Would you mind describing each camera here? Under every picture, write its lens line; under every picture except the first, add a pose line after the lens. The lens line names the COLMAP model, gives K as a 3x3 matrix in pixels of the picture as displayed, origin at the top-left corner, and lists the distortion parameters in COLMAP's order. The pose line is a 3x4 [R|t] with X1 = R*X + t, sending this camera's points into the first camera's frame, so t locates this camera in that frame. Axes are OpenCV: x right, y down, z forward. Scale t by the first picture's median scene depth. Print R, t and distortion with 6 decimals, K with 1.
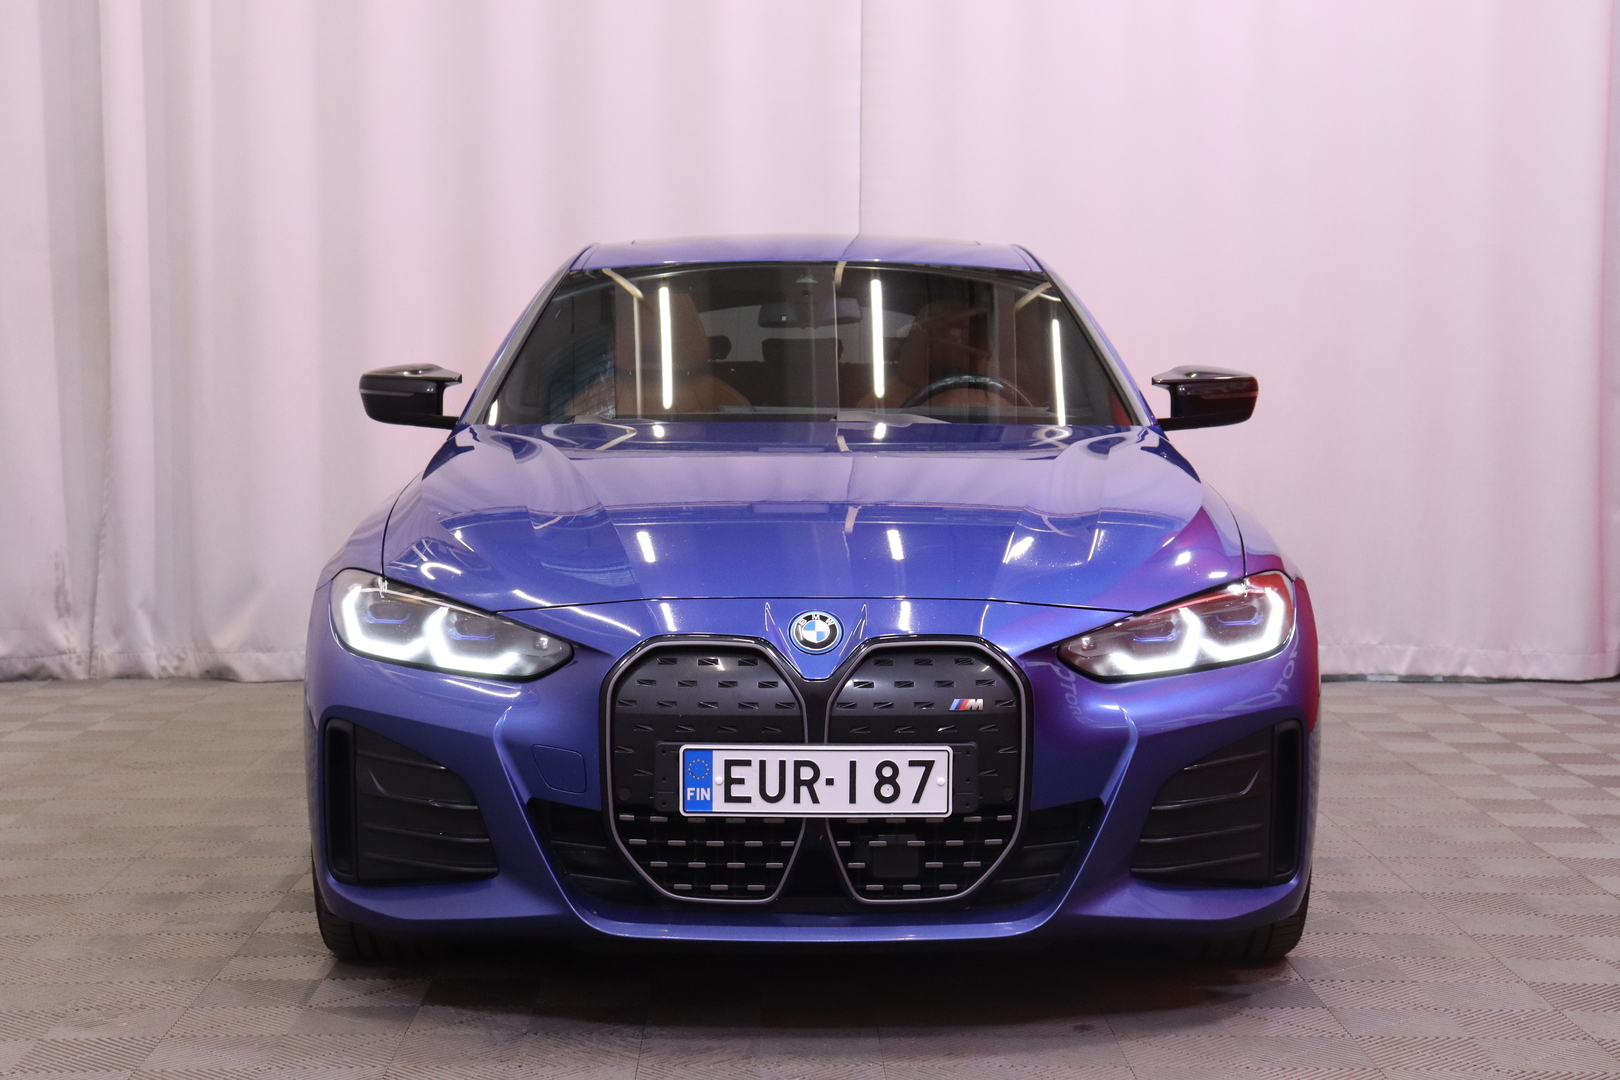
lens RADIAL K [[2739.6, 0, 810.0], [0, 2739.6, 540.0], [0, 0, 1]] dist [0.270264, -0.019306]
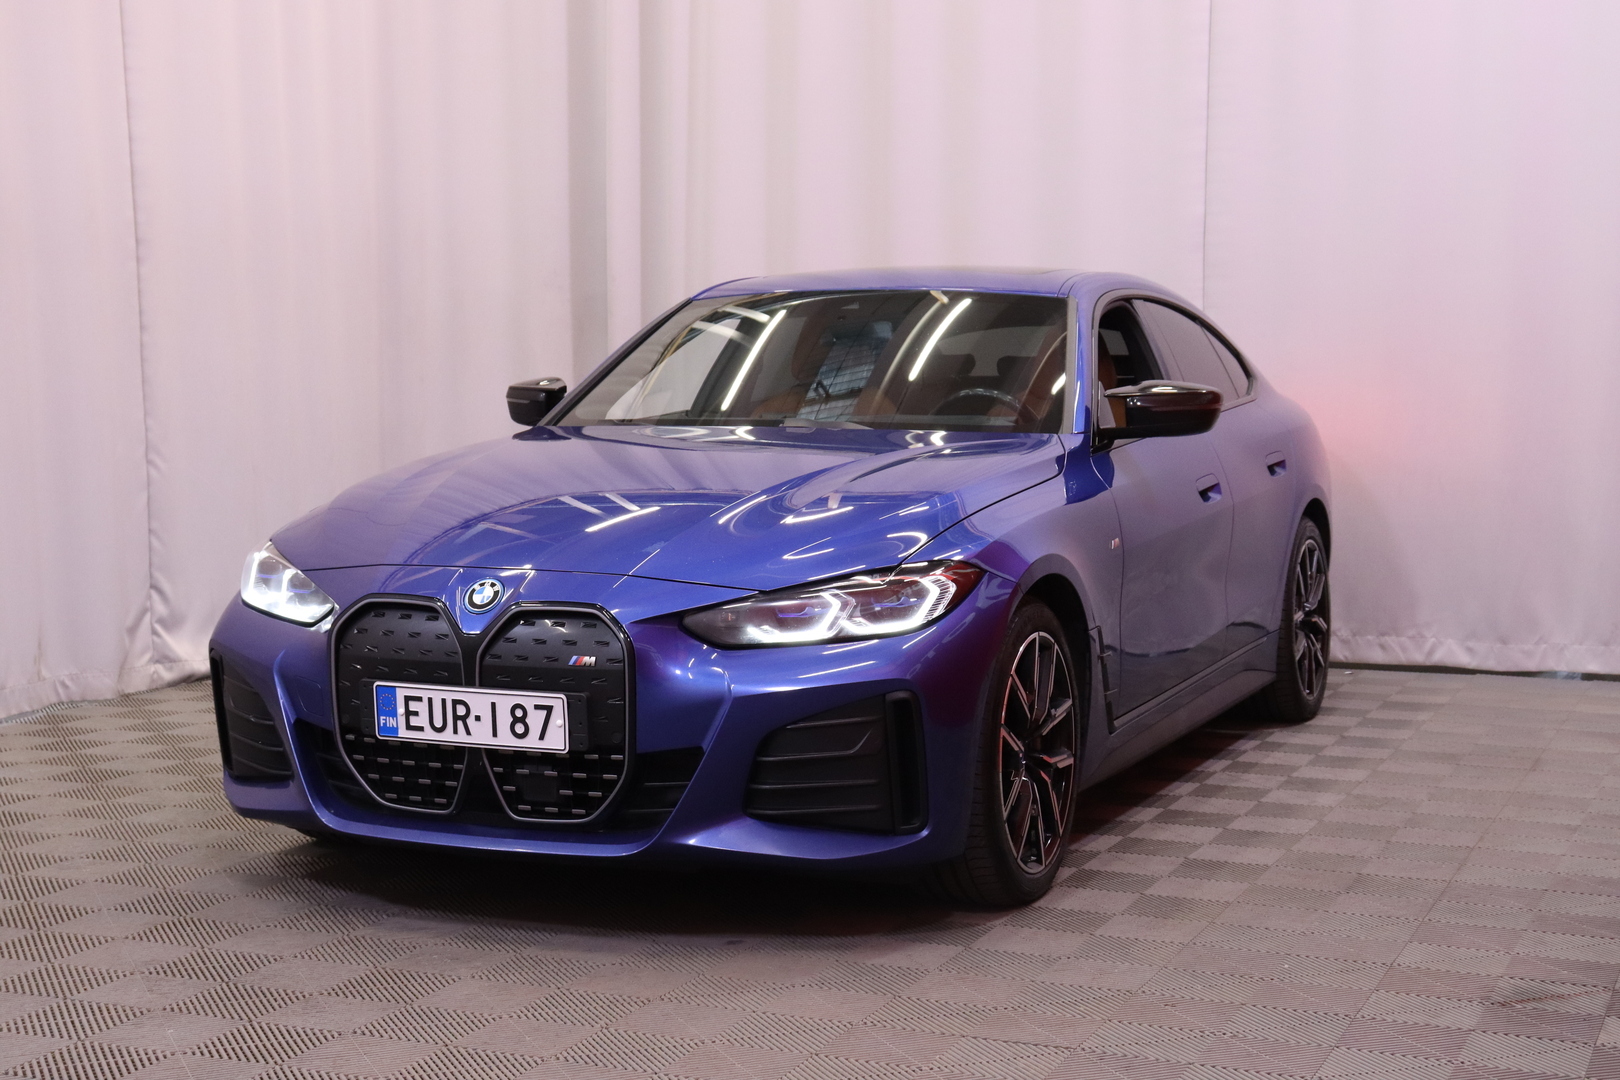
lens RADIAL K [[2532.4, 0, 810.0], [0, 2532.4, 540.0], [0, 0, 1]] dist [-0.054512, -0.054580]
pose [[0.913571, 0.029126, -0.405636, 0.592558], [-0.029674, 0.999547, 0.004940, -0.001120], [0.405596, 0.007524, 0.914021, 0.030705]]
